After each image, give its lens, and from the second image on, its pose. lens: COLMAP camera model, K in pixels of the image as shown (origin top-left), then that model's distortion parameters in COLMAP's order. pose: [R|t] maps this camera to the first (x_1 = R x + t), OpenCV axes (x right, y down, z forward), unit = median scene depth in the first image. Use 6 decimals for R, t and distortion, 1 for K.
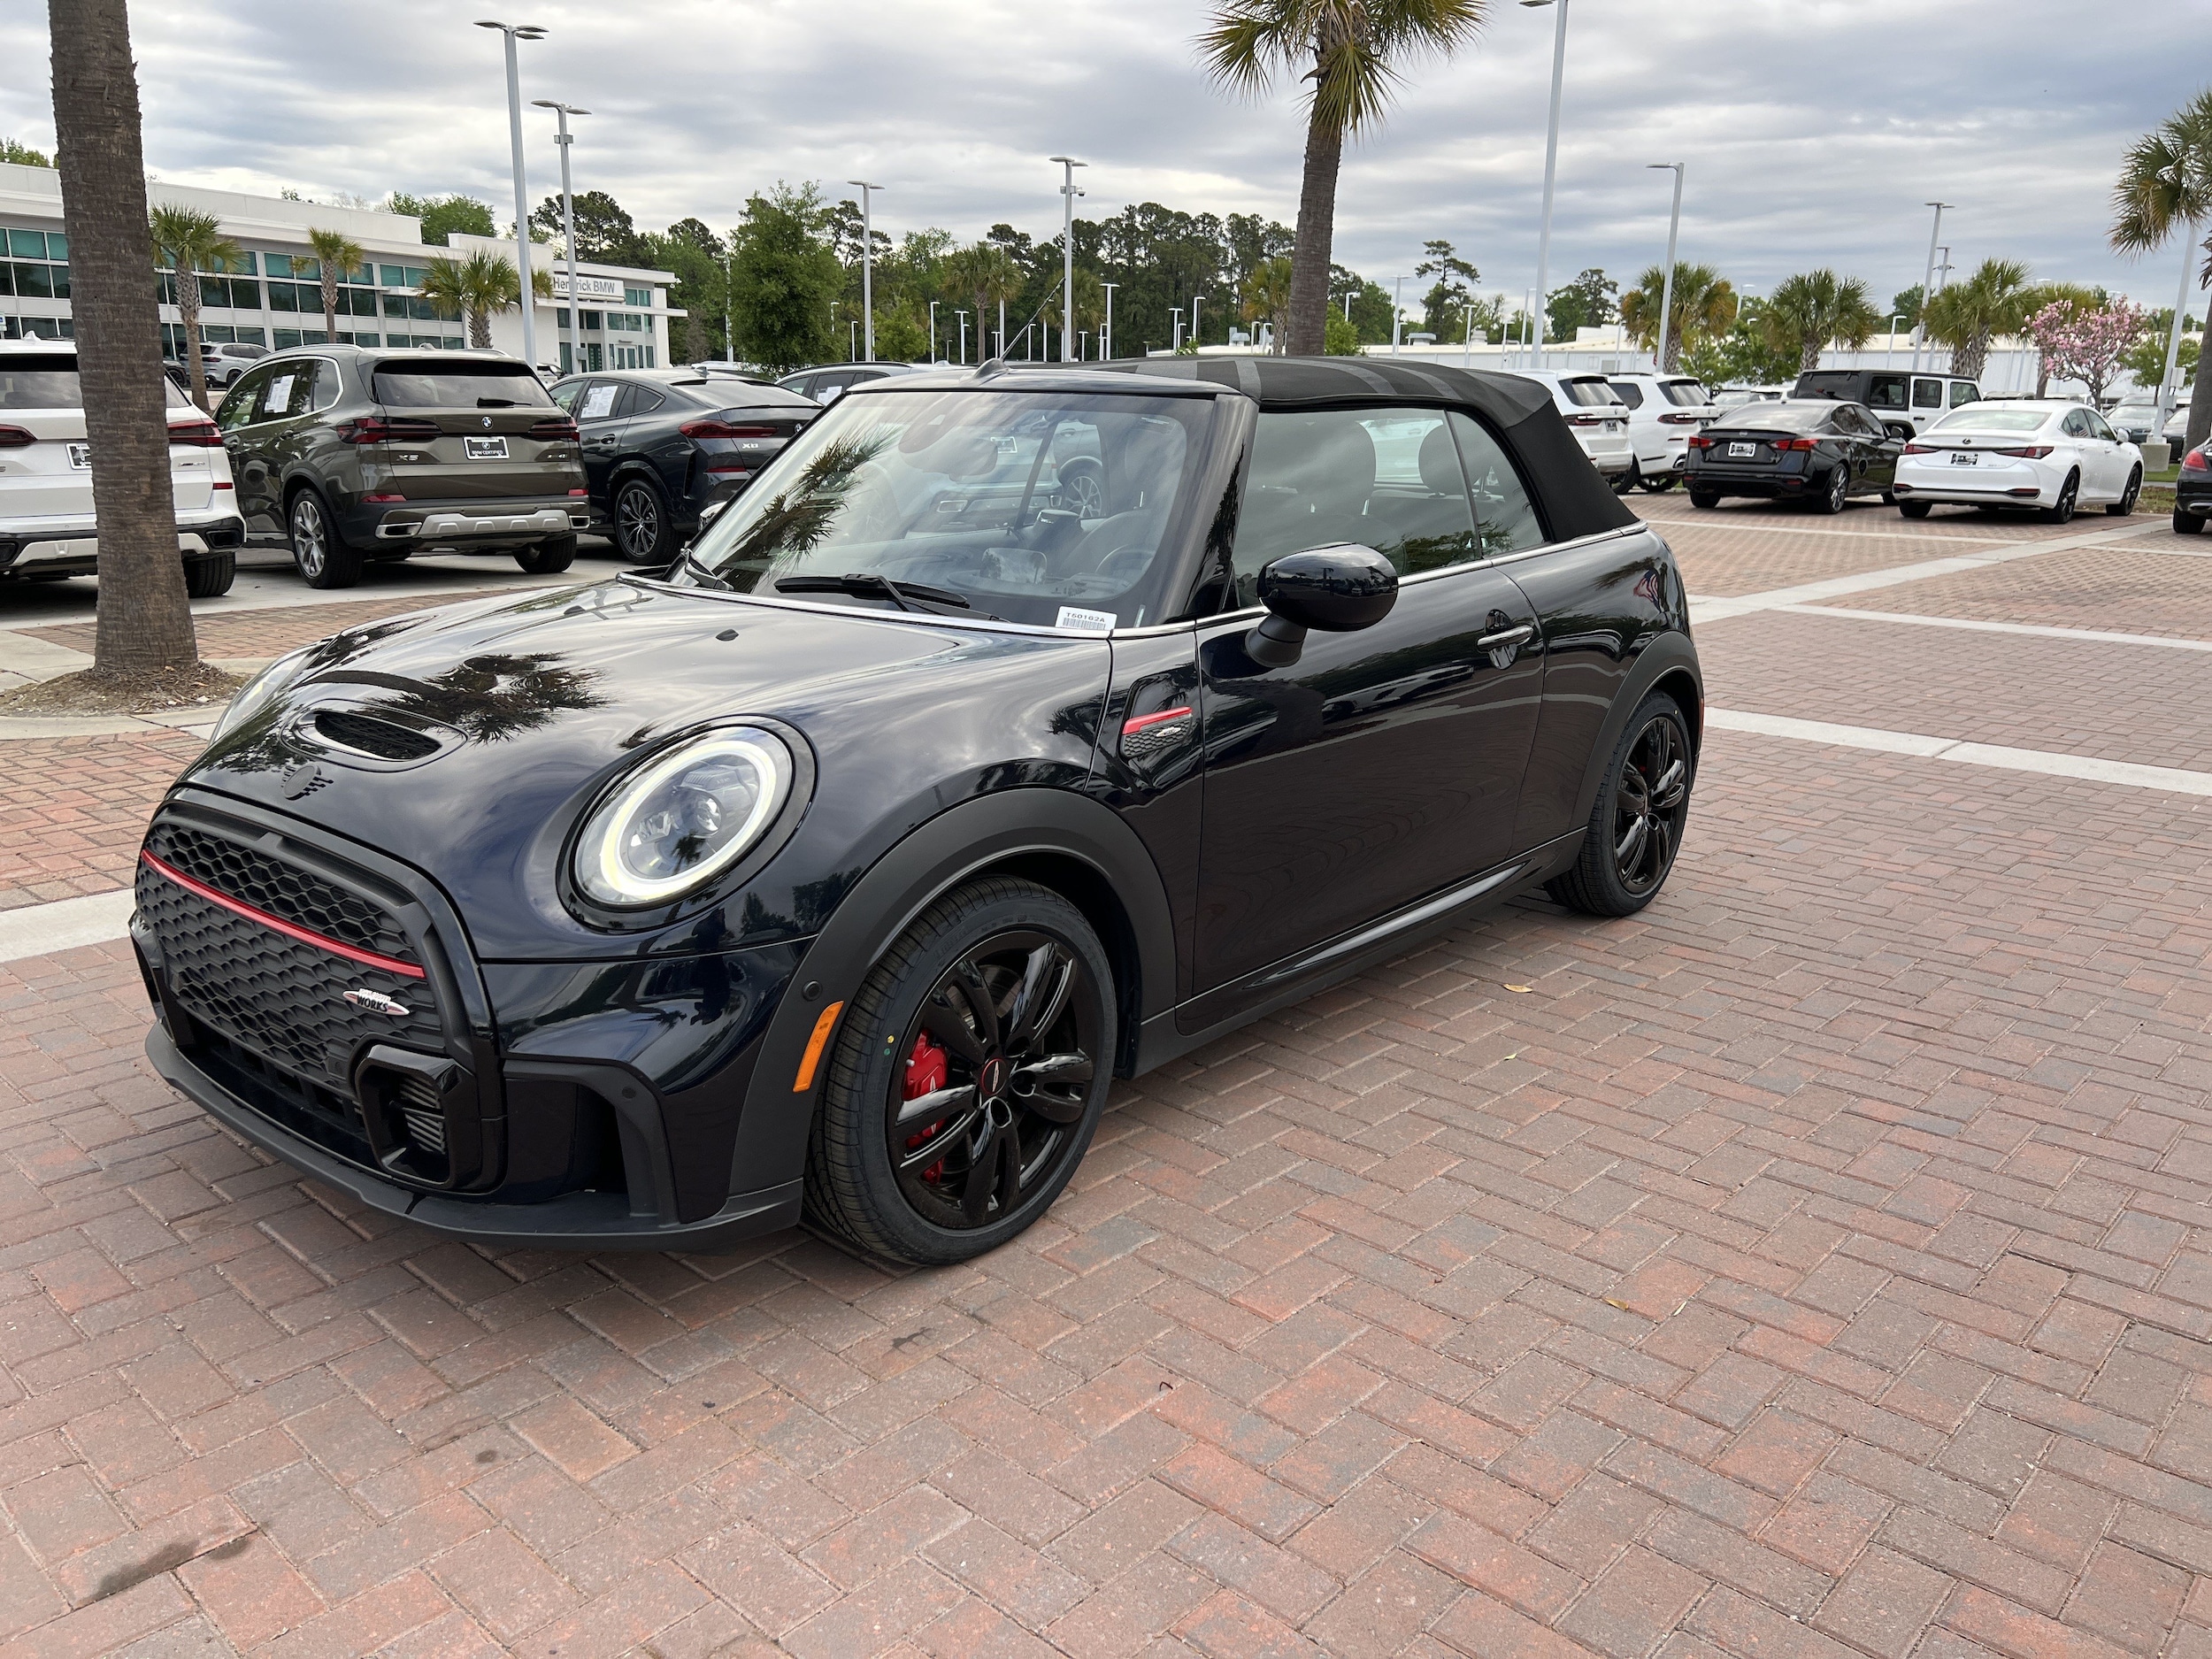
lens RADIAL K [[1684.7, 0, 1106.0], [0, 1684.7, 829.5], [0, 0, 1]] dist [0.002456, -0.000503]
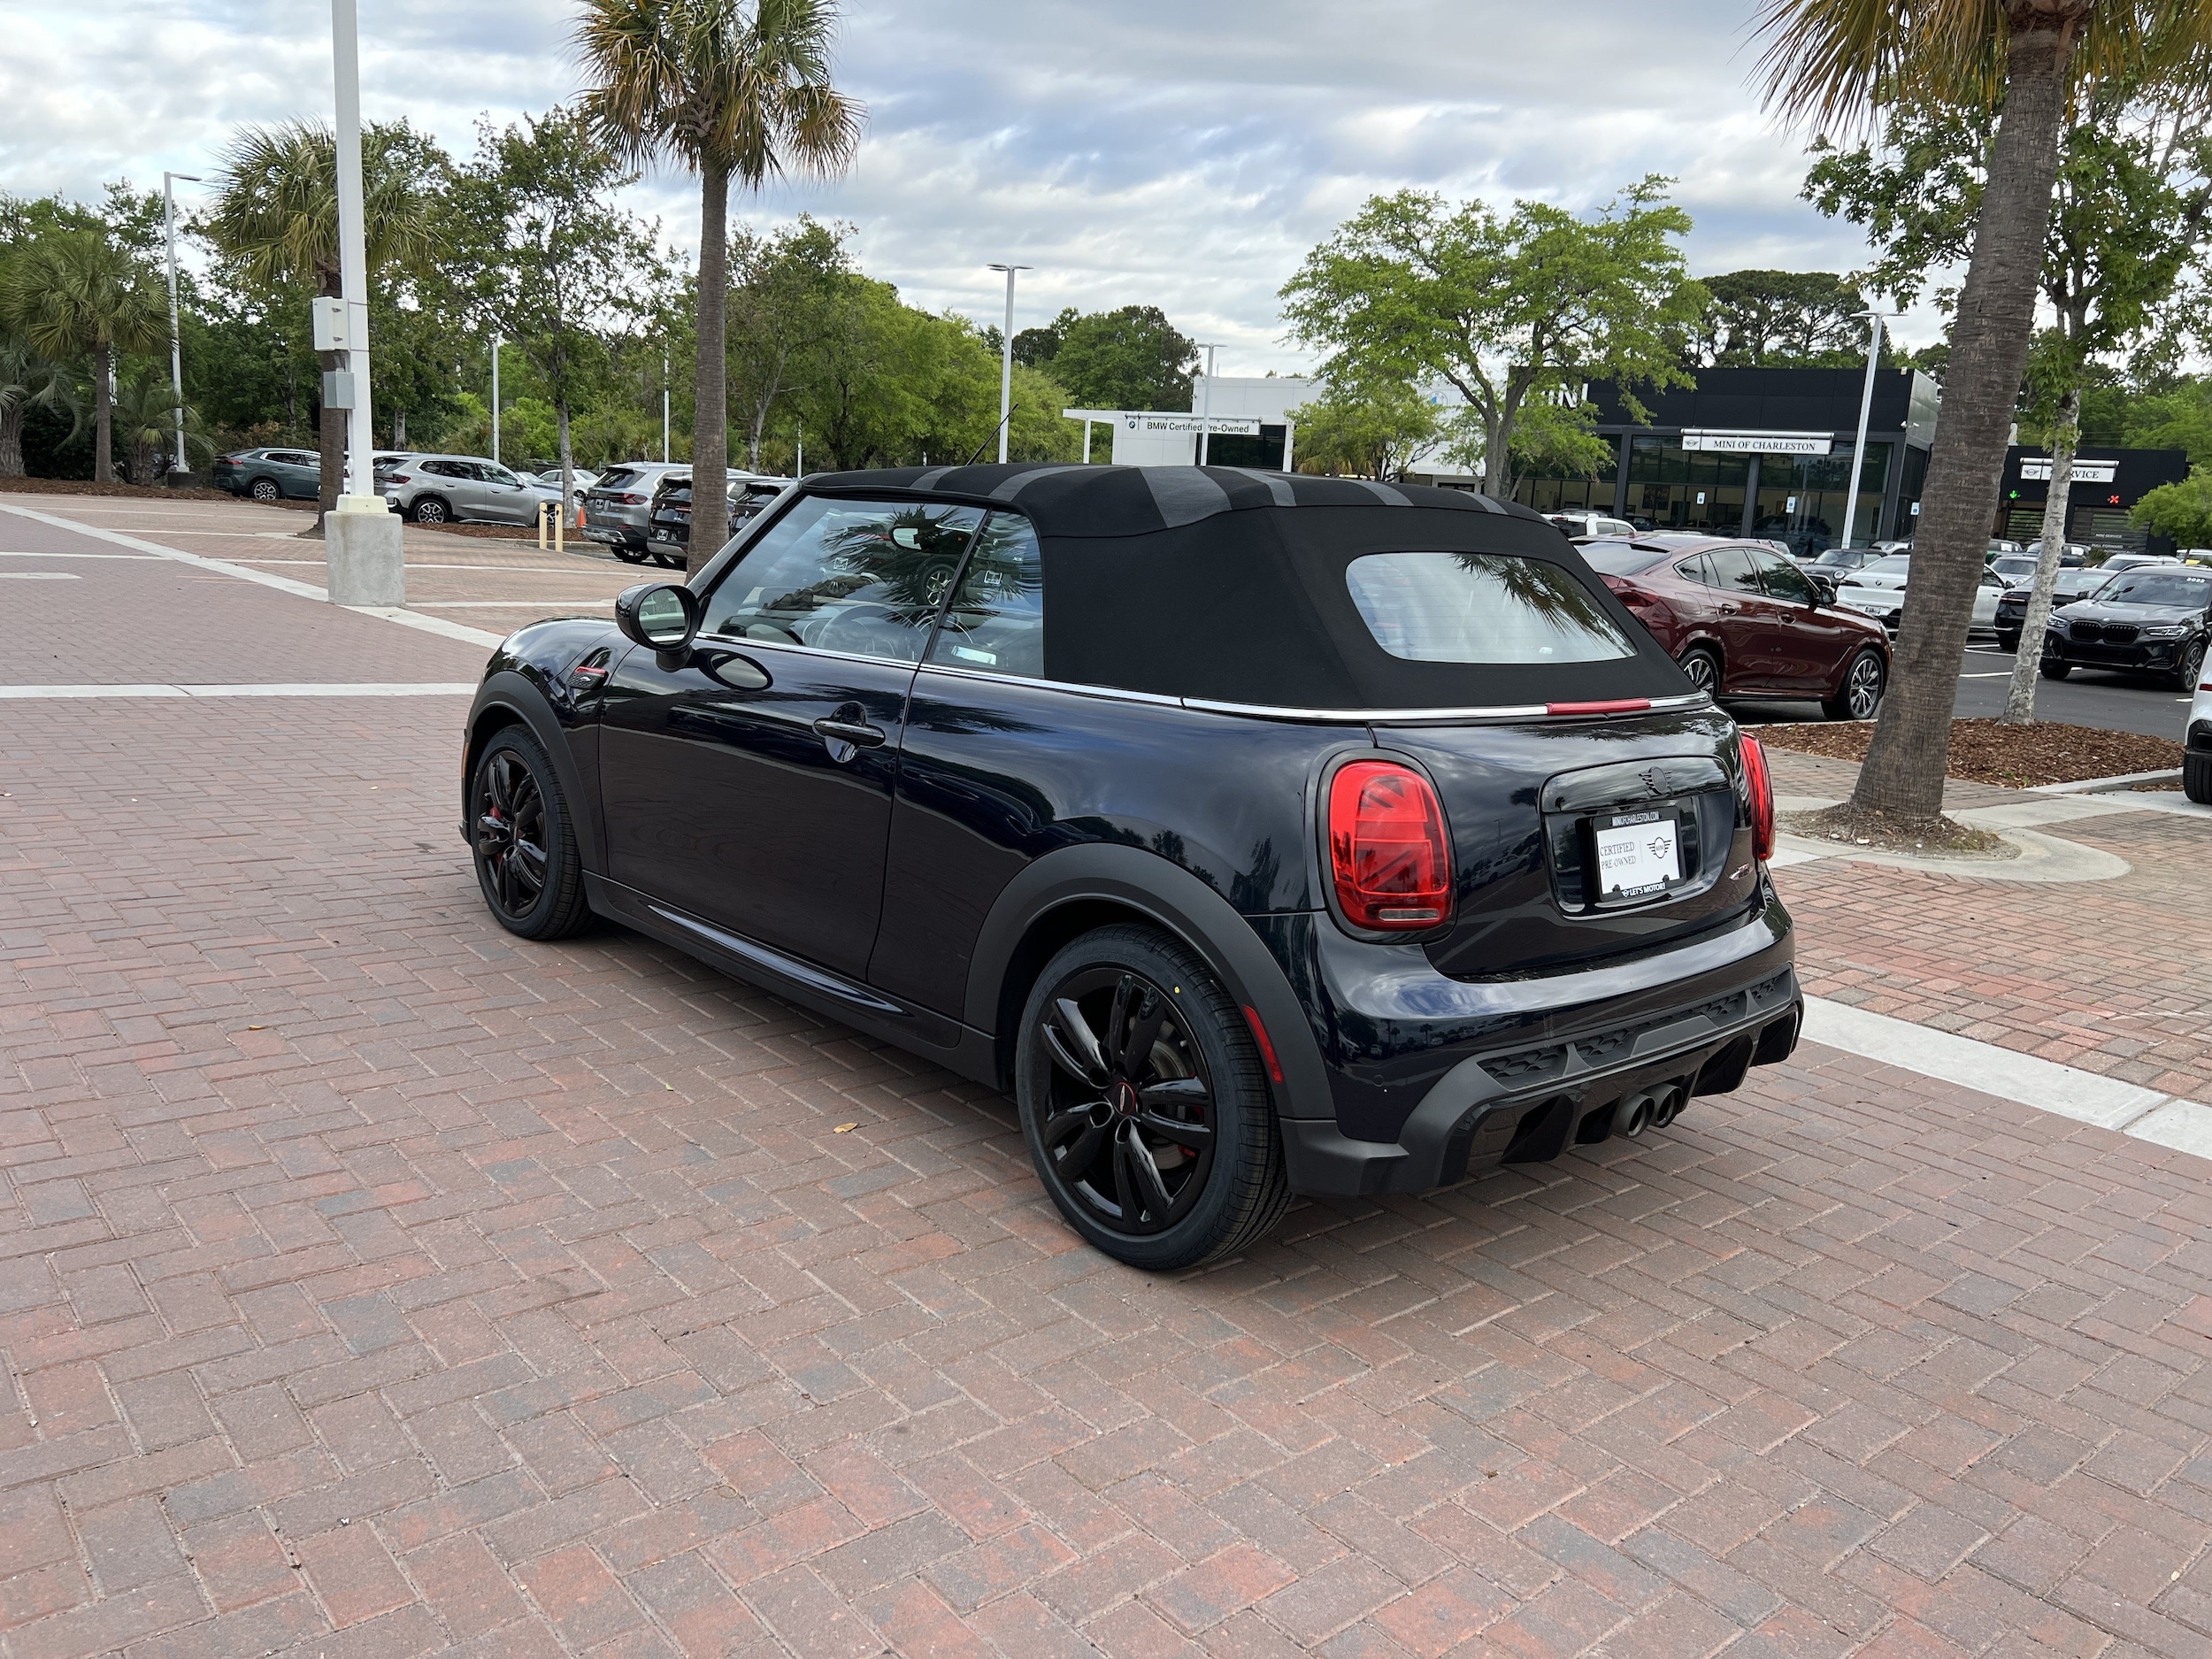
lens RADIAL K [[1684.7, 0, 1106.0], [0, 1684.7, 829.5], [0, 0, 1]] dist [0.002456, -0.000503]
pose [[-0.119468, 0.164676, -0.979086, 1.137002], [-0.314113, 0.929224, 0.194617, -0.285559], [0.941839, 0.330795, -0.059286, 1.192097]]
